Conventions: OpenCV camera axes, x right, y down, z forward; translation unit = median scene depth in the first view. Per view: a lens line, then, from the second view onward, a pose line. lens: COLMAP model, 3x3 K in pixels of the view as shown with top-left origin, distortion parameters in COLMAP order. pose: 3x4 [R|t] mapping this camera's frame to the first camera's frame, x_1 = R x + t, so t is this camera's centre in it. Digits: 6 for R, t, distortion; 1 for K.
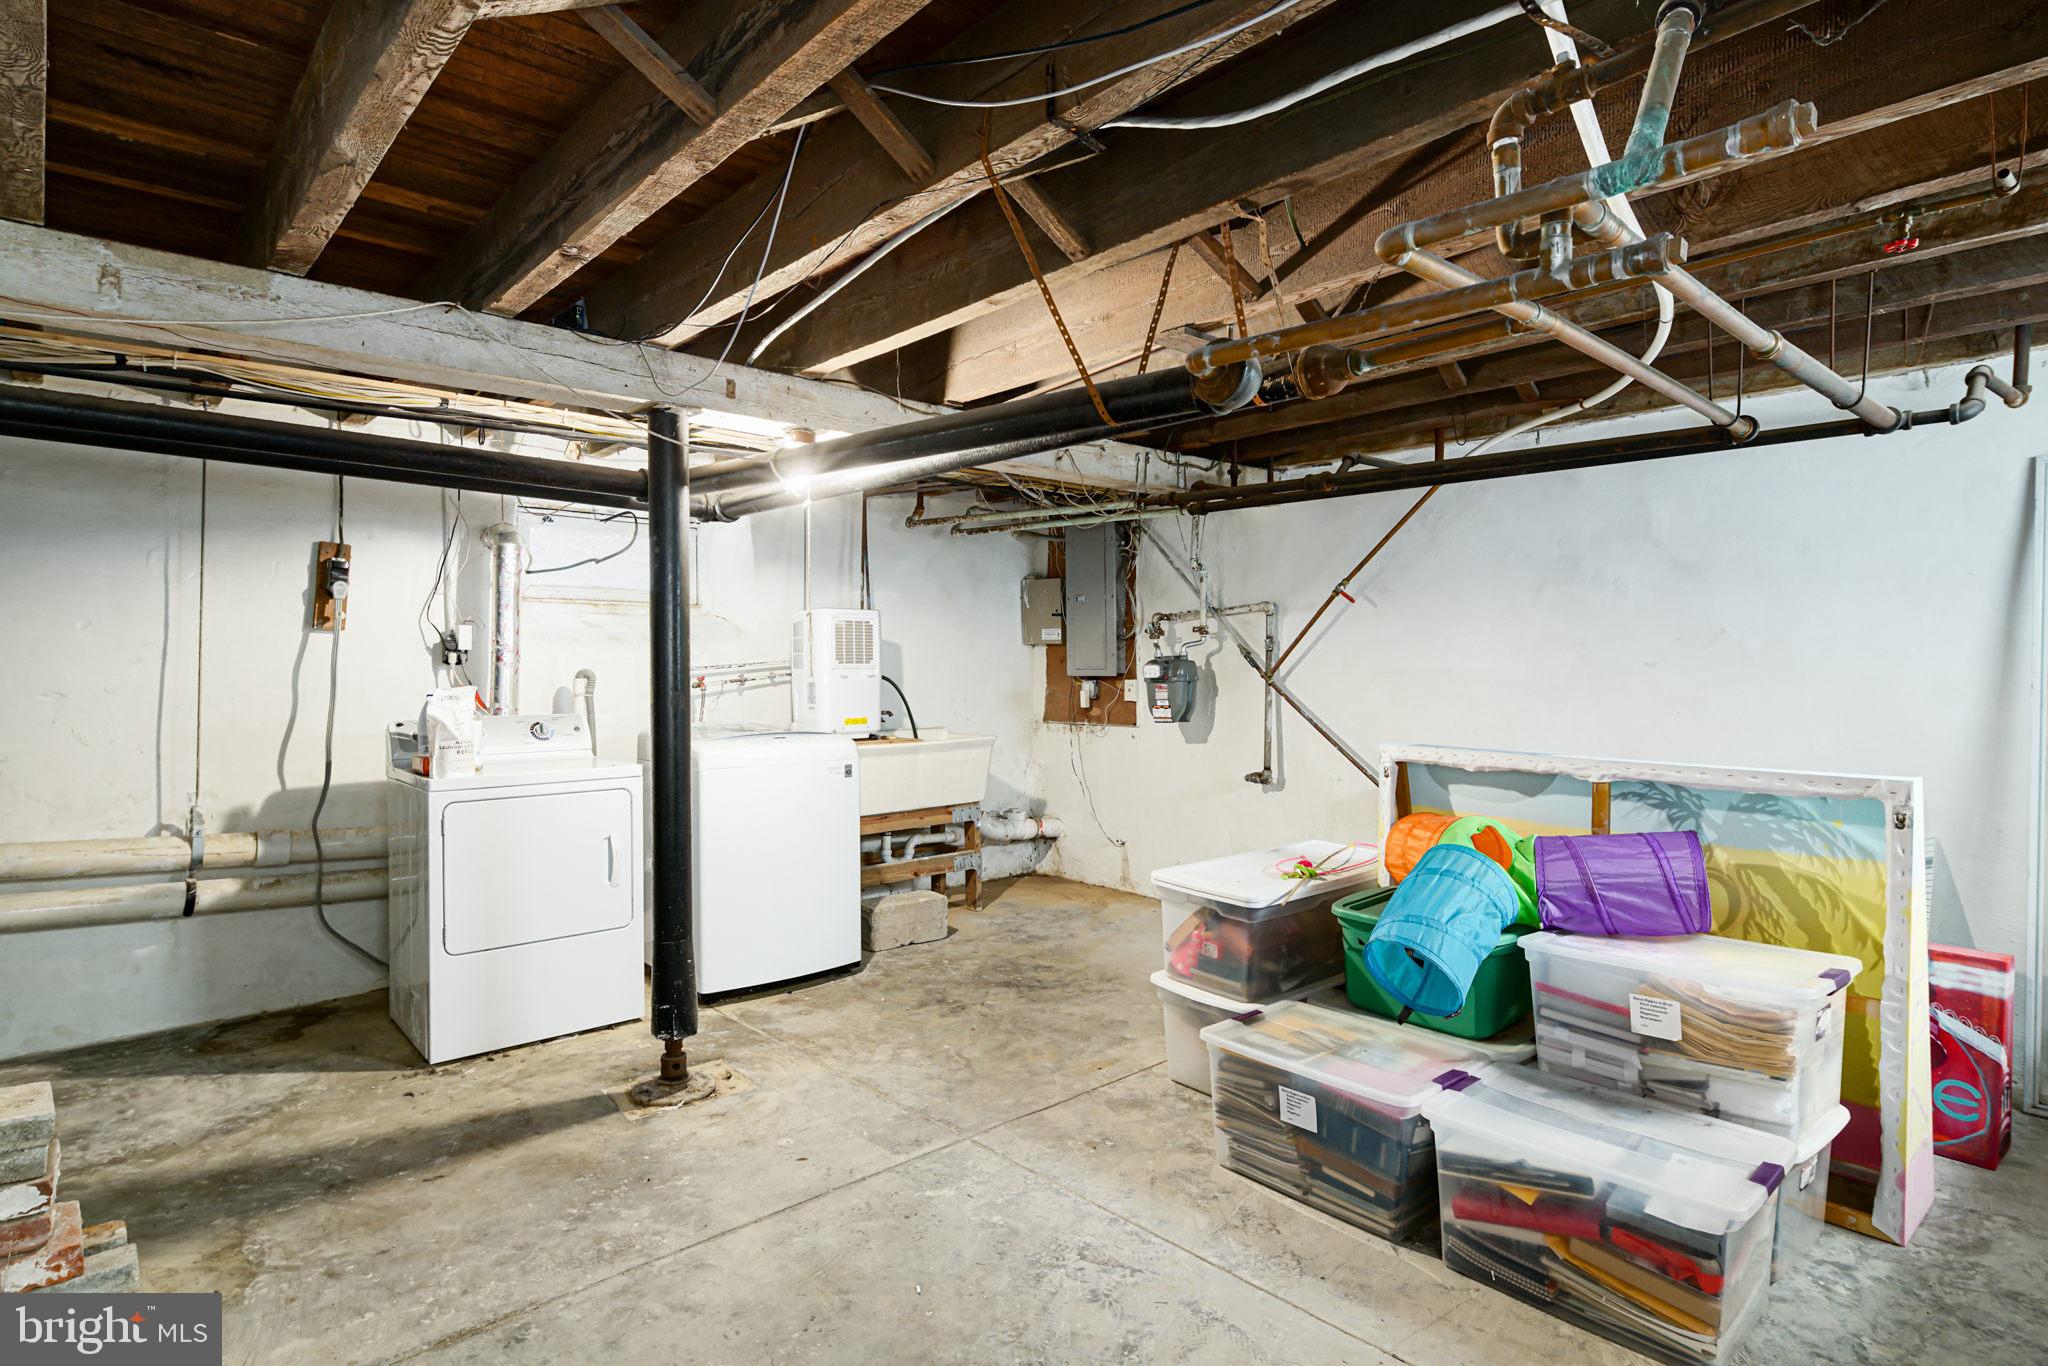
lens RADIAL K [[1066.0, 0, 1016.2], [0, 1066.0, 680.5], [0, 0, 1]] dist [0.015558, -0.000196]
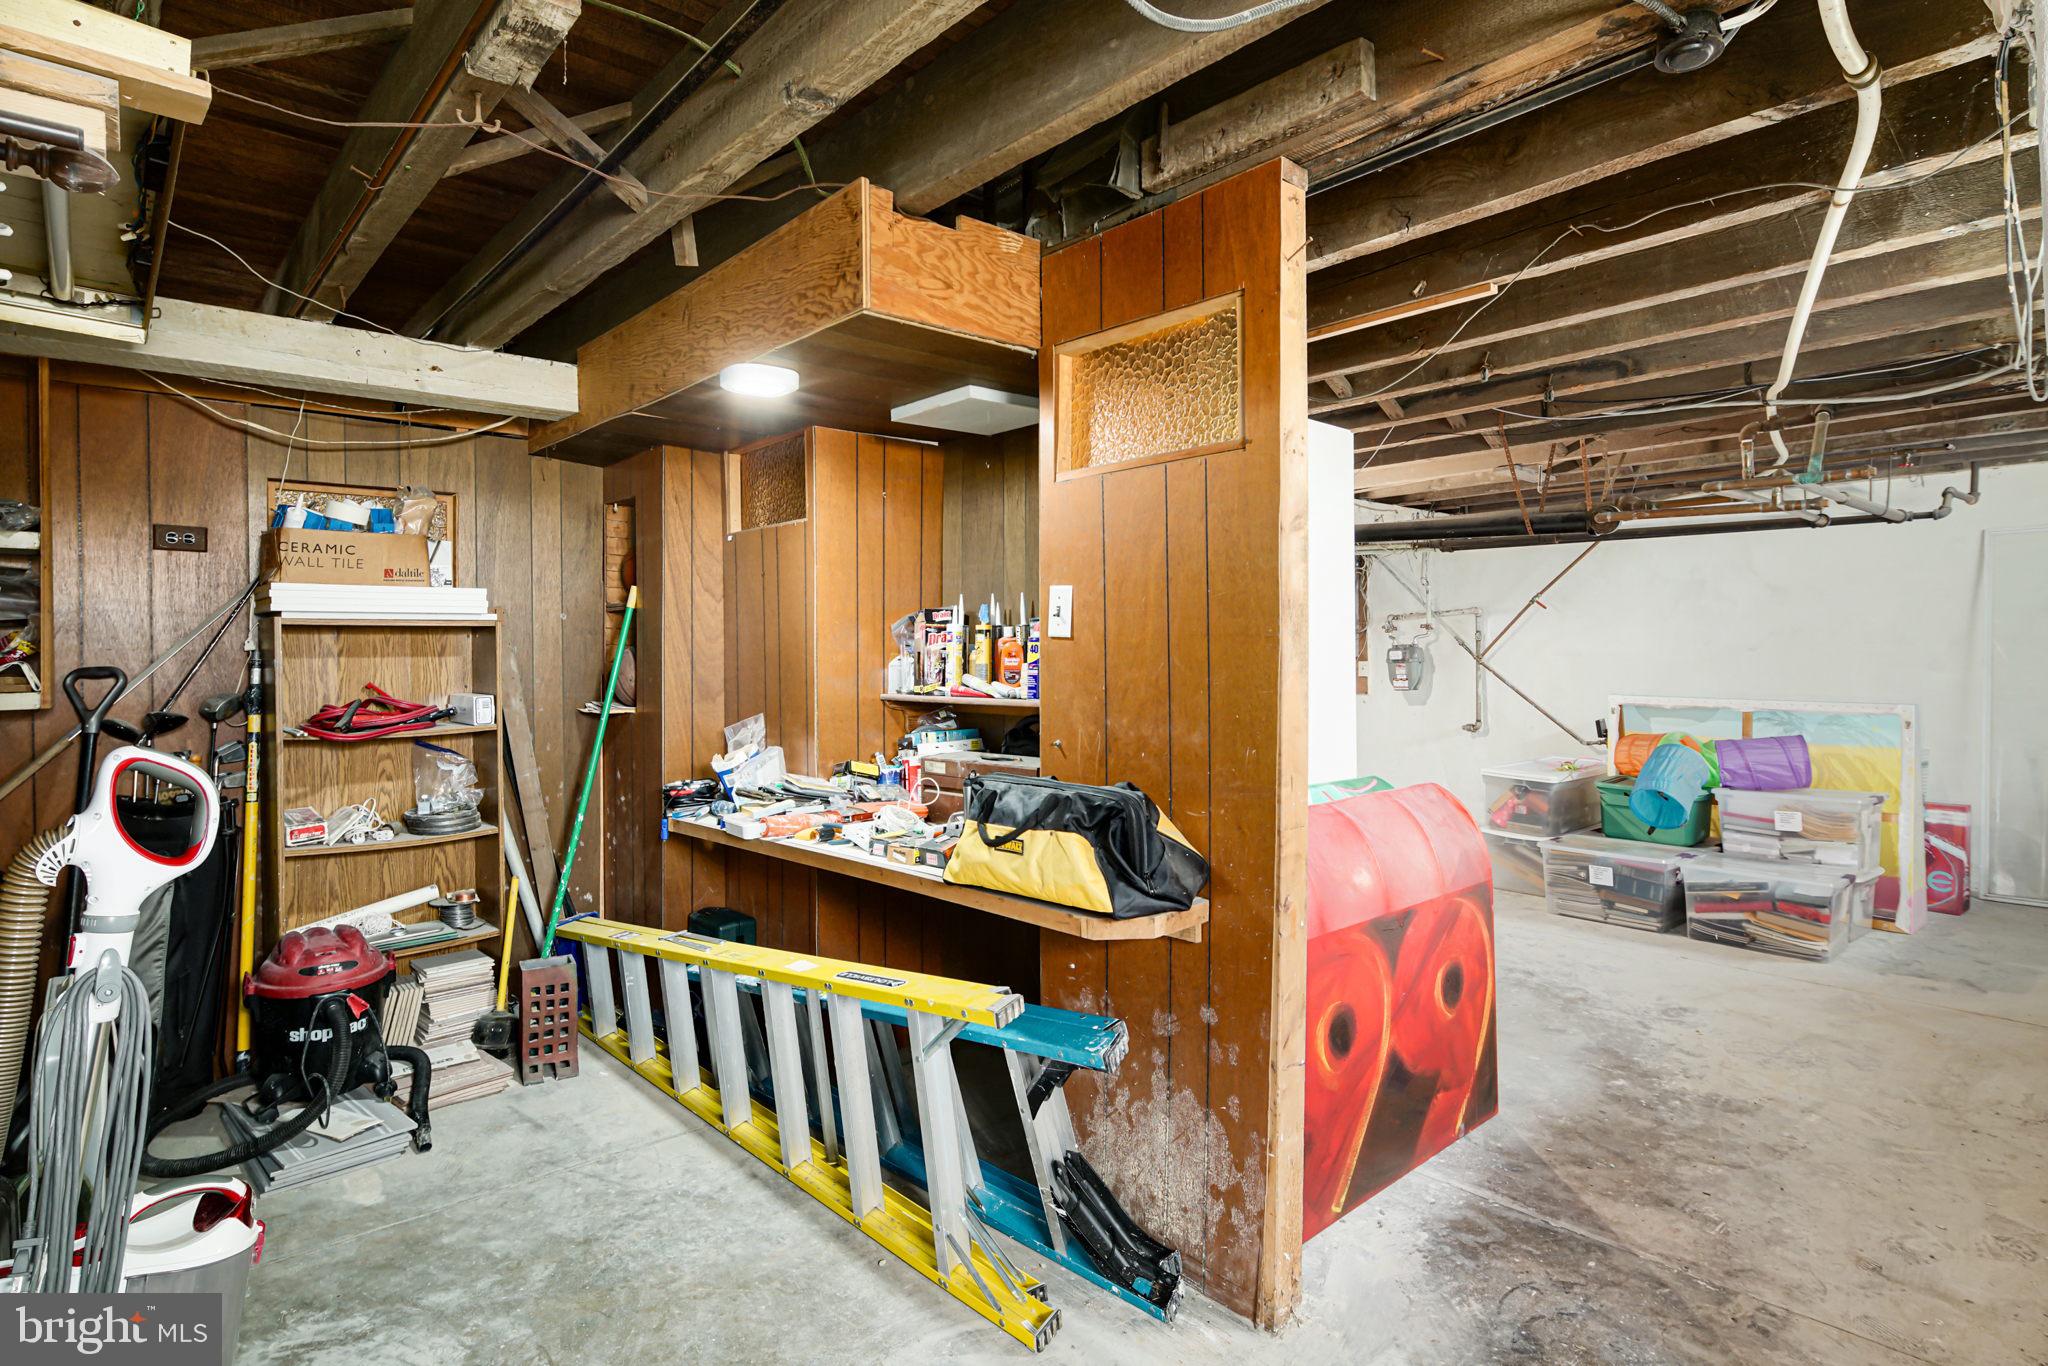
lens RADIAL K [[1066.0, 0, 1031.5], [0, 1066.0, 664.7], [0, 0, 1]] dist [0.015558, -0.000196]
pose [[0.999983, -0.004598, 0.003550, -0.714091], [0.004617, 0.999976, -0.005163, 0.018632], [-0.003527, 0.005179, 0.999980, -0.871688]]
